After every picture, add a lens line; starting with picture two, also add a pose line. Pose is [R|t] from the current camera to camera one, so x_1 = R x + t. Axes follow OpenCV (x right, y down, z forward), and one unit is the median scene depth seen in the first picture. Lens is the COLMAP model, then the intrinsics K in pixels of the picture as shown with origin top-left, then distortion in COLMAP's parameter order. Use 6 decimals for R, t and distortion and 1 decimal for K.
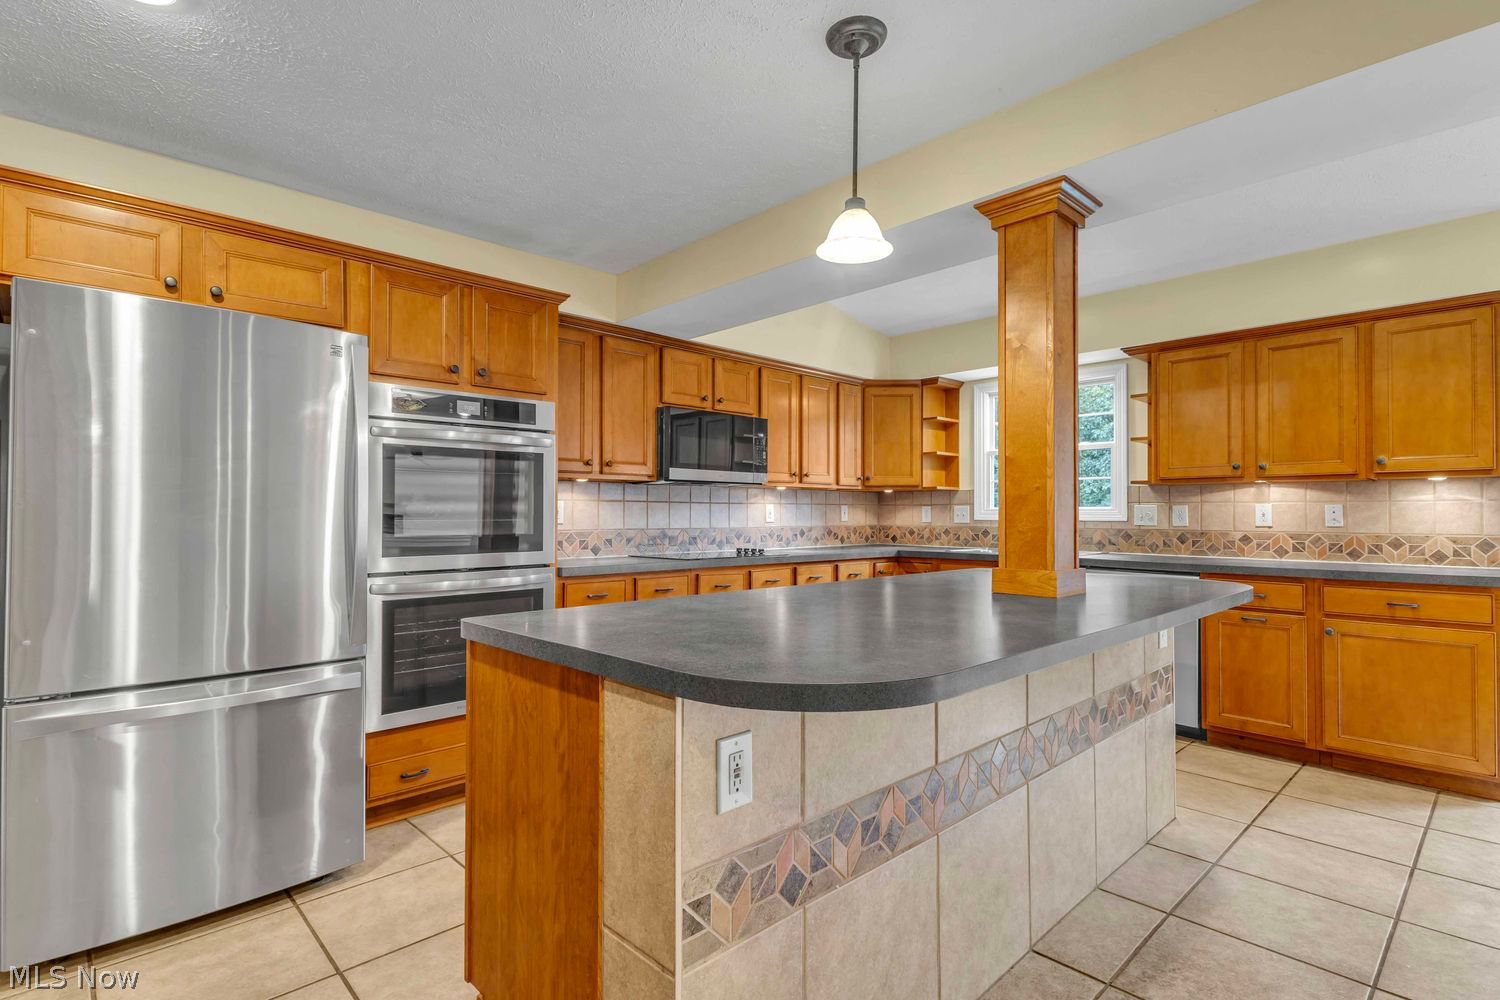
lens RADIAL K [[736.5, 0, 752.9], [0, 736.5, 508.0], [0, 0, 1]] dist [0.016804, -0.003290]
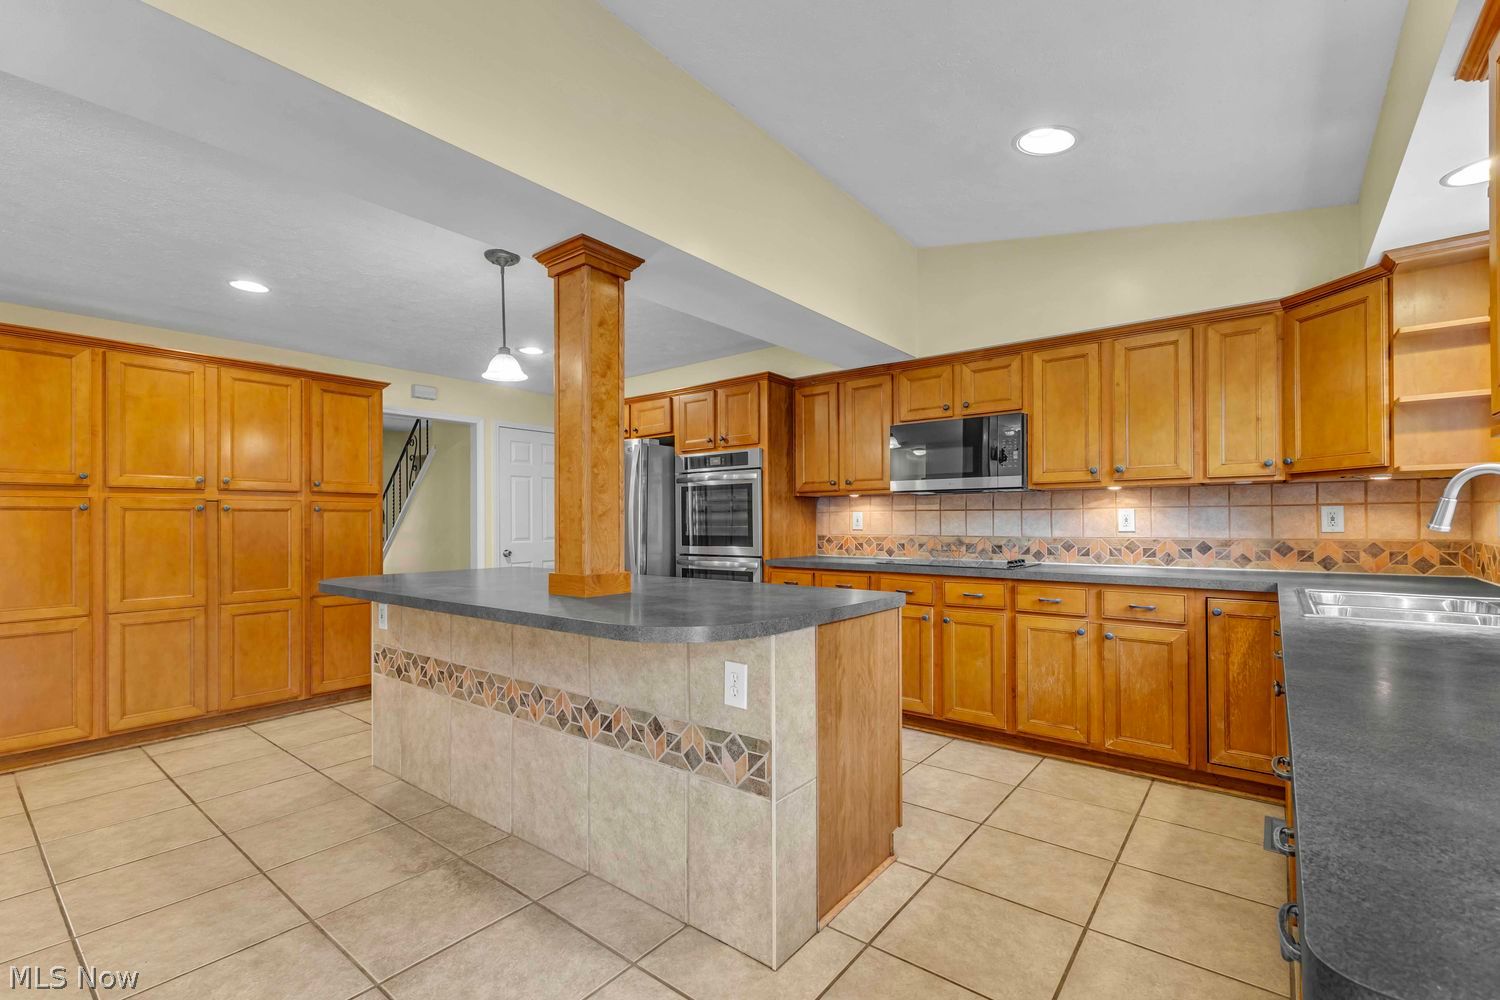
lens RADIAL K [[652.9, 0, 745.7], [0, 652.9, 521.5], [0, 0, 1]] dist [0.012093, -0.003858]
pose [[0.130080, -0.001014, -0.991503, 0.912866], [0.013752, 0.999905, 0.000782, 0.003479], [0.991408, -0.013737, 0.130082, 0.706795]]
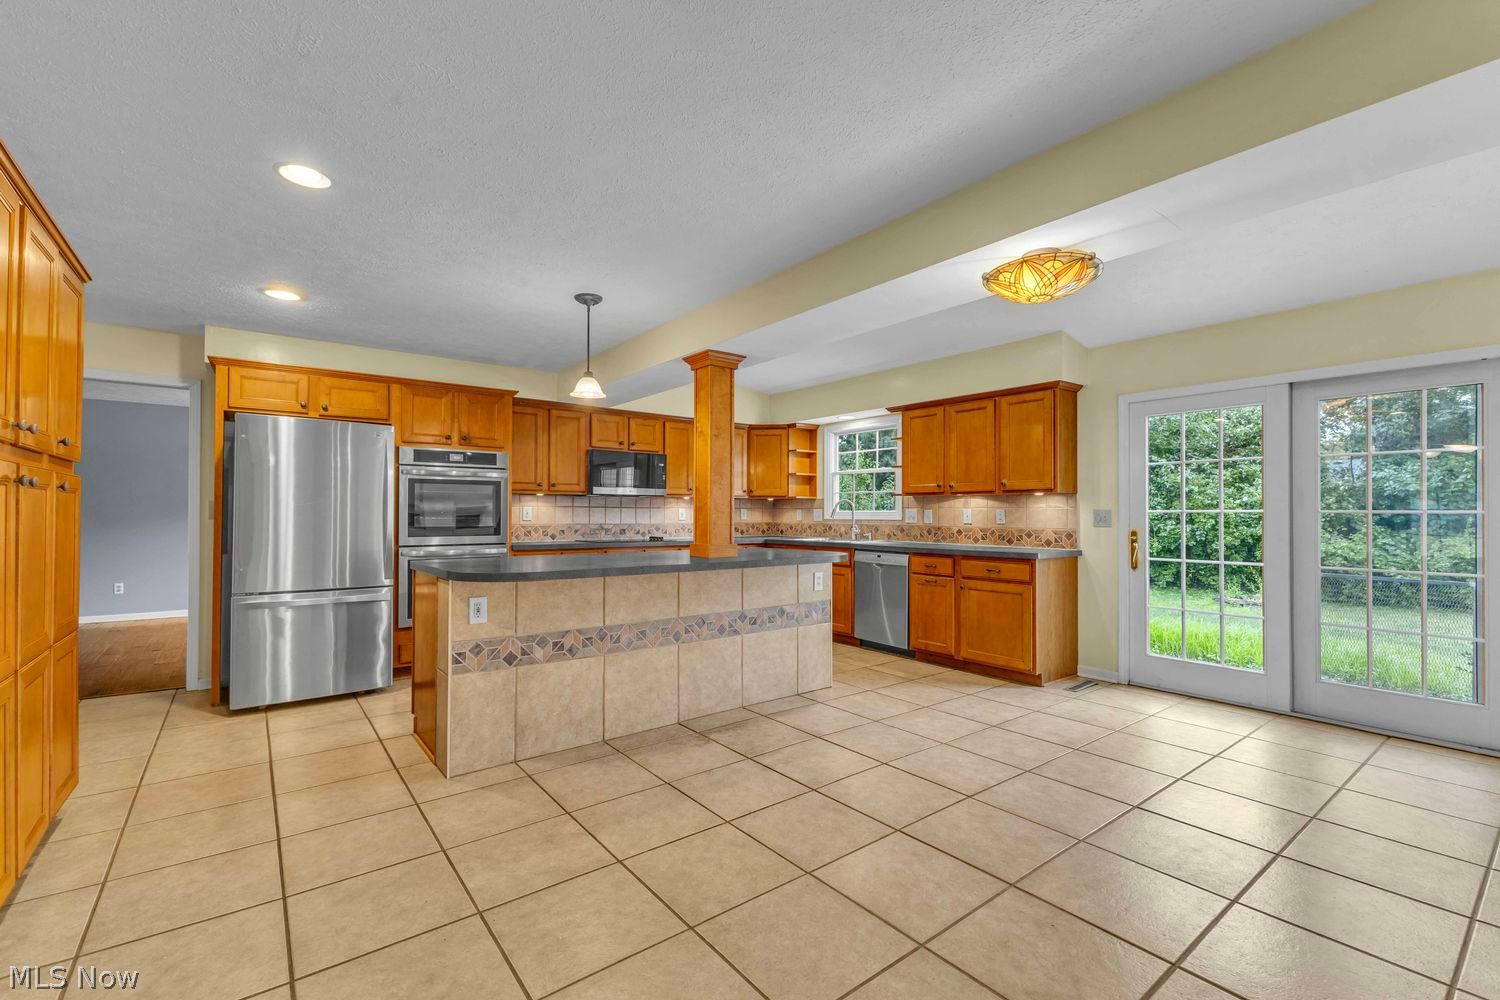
lens RADIAL K [[652.9, 0, 752.0], [0, 652.9, 507.6], [0, 0, 1]] dist [0.012093, -0.003858]
pose [[0.994567, 0.001066, -0.104090, 0.425278], [-0.001145, 0.999999, -0.000702, -0.007932], [0.104089, 0.000817, 0.994568, -0.450141]]
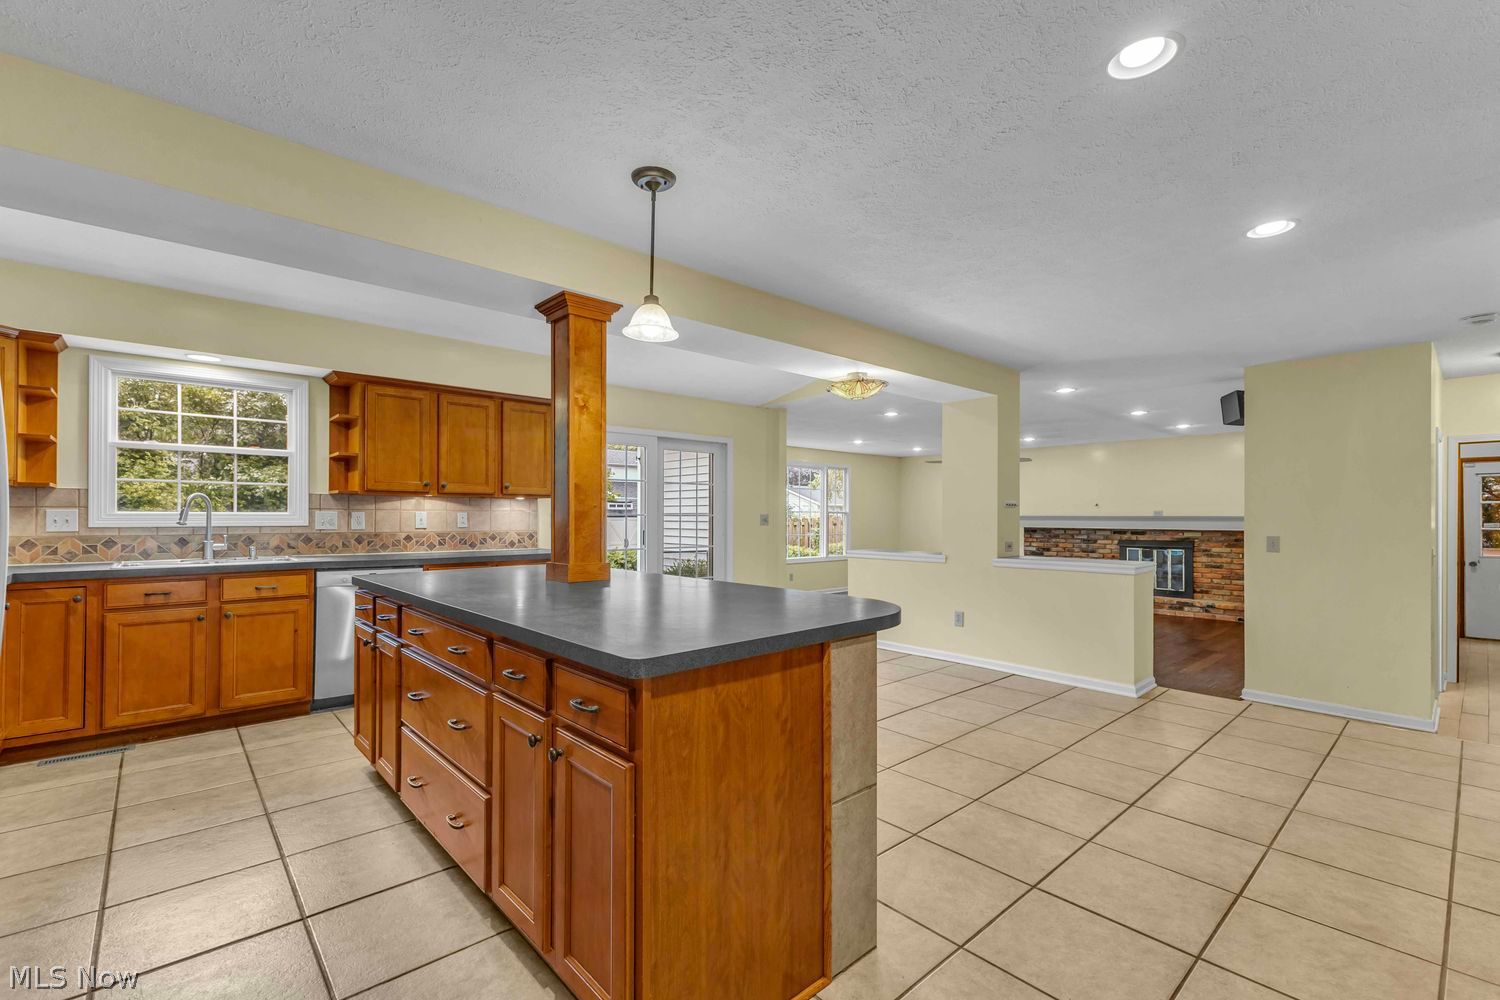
lens RADIAL K [[652.9, 0, 746.3], [0, 652.9, 514.2], [0, 0, 1]] dist [0.012093, -0.003858]
pose [[0.031291, -0.000254, 0.999510, -0.549590], [-0.012266, 0.999925, 0.000638, -0.009867], [-0.999435, -0.012280, 0.031285, 0.406360]]
